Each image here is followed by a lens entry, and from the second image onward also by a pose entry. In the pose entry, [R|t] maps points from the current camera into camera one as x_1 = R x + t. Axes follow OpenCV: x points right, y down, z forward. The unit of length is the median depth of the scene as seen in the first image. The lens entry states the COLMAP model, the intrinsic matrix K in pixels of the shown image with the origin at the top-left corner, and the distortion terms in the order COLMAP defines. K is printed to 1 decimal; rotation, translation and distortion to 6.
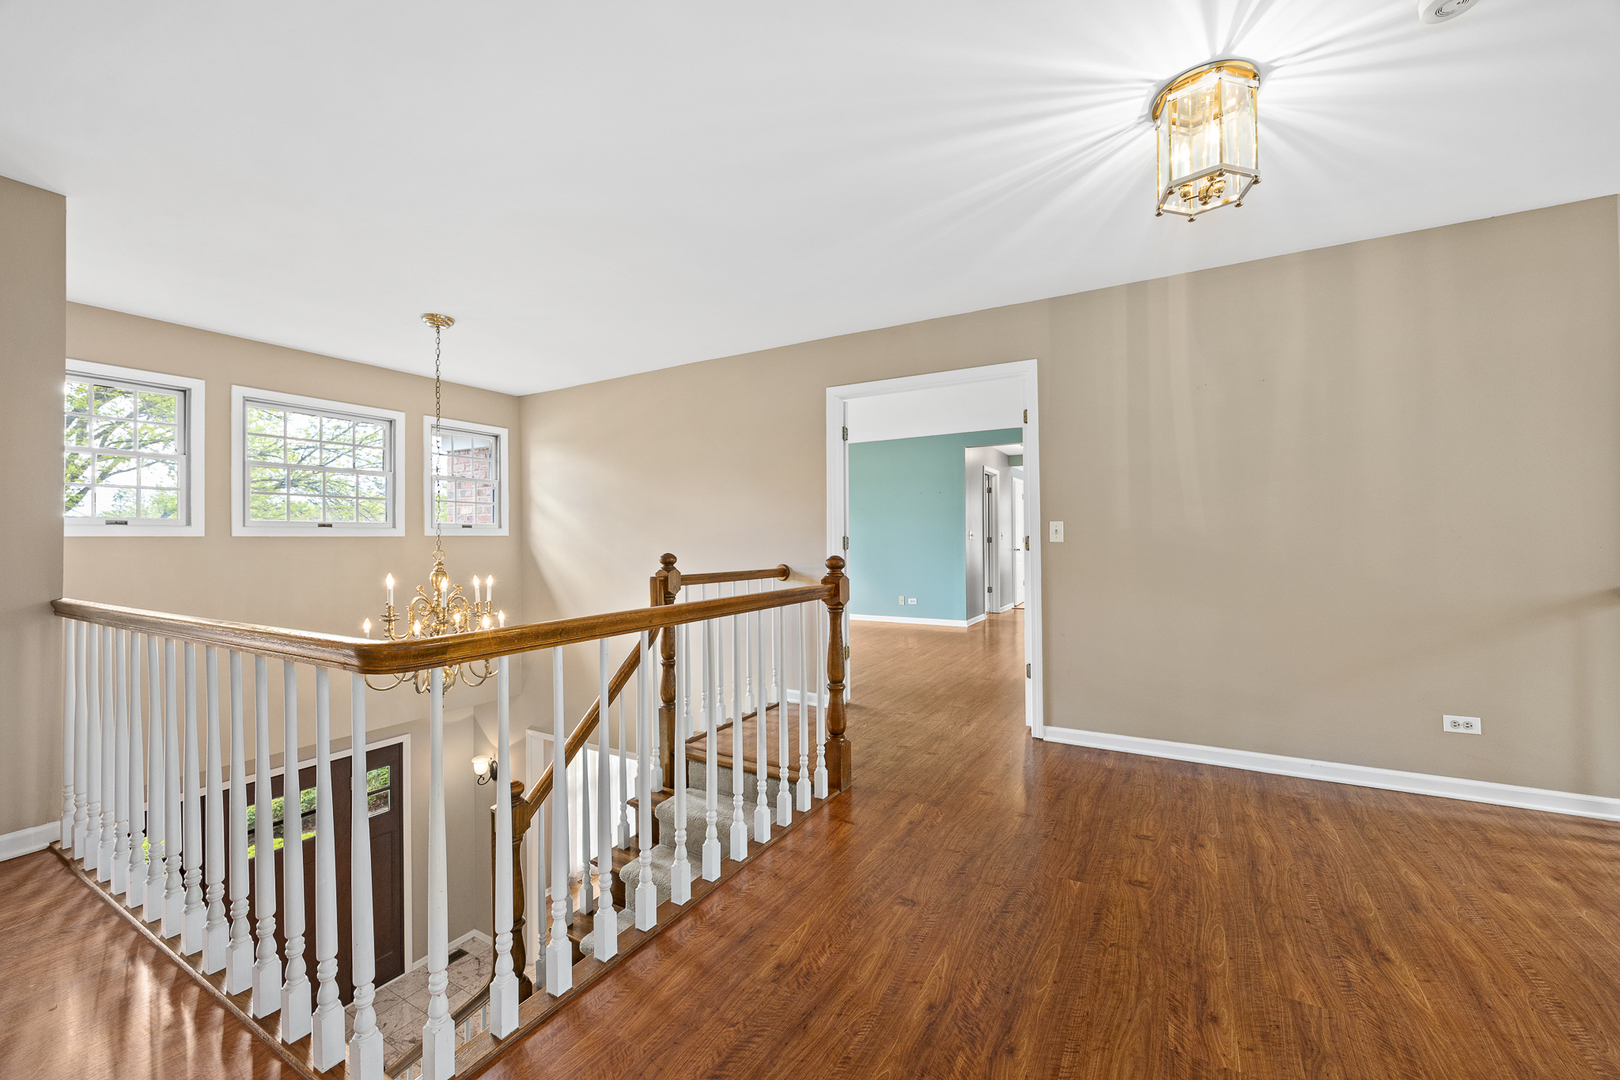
lens RADIAL K [[622.1, 0, 813.1], [0, 622.1, 538.5], [0, 0, 1]] dist [-0.001049, -0.000178]
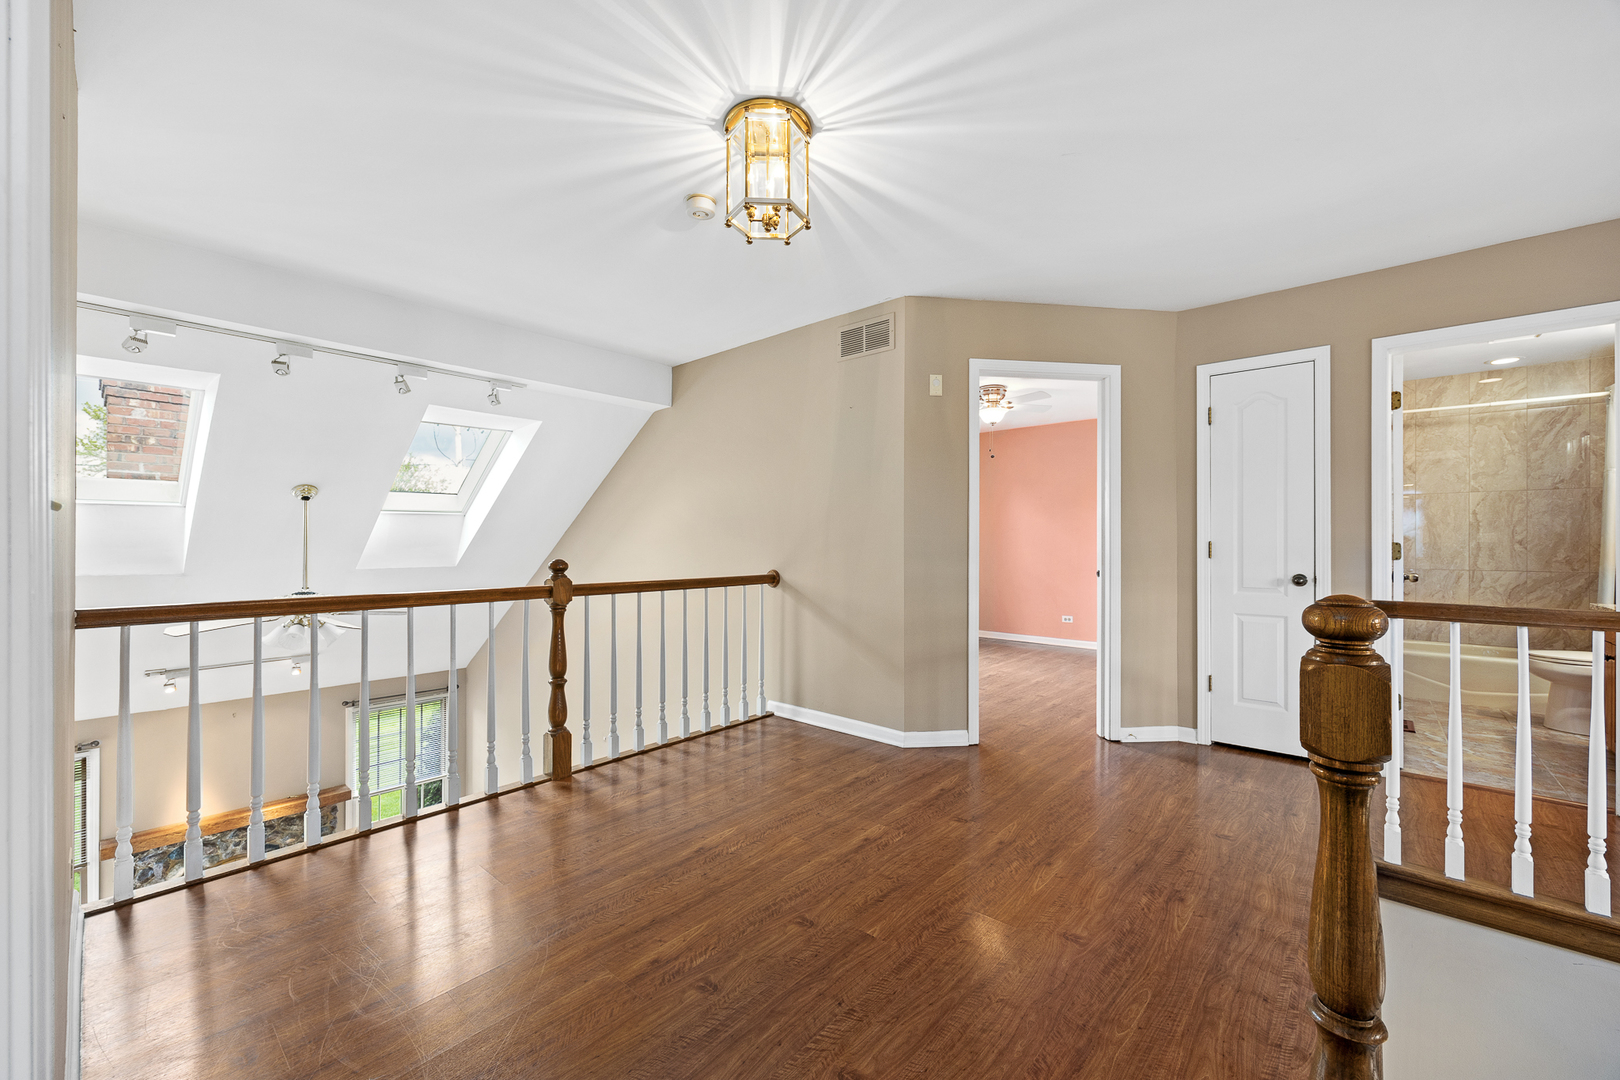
lens RADIAL K [[622.1, 0, 813.1], [0, 622.1, 538.5], [0, 0, 1]] dist [-0.001049, -0.000178]
pose [[-0.979888, 0.006011, 0.199457, 0.350326], [0.004120, 0.999943, -0.009898, -0.000688], [-0.199505, -0.008877, -0.979857, 2.043206]]
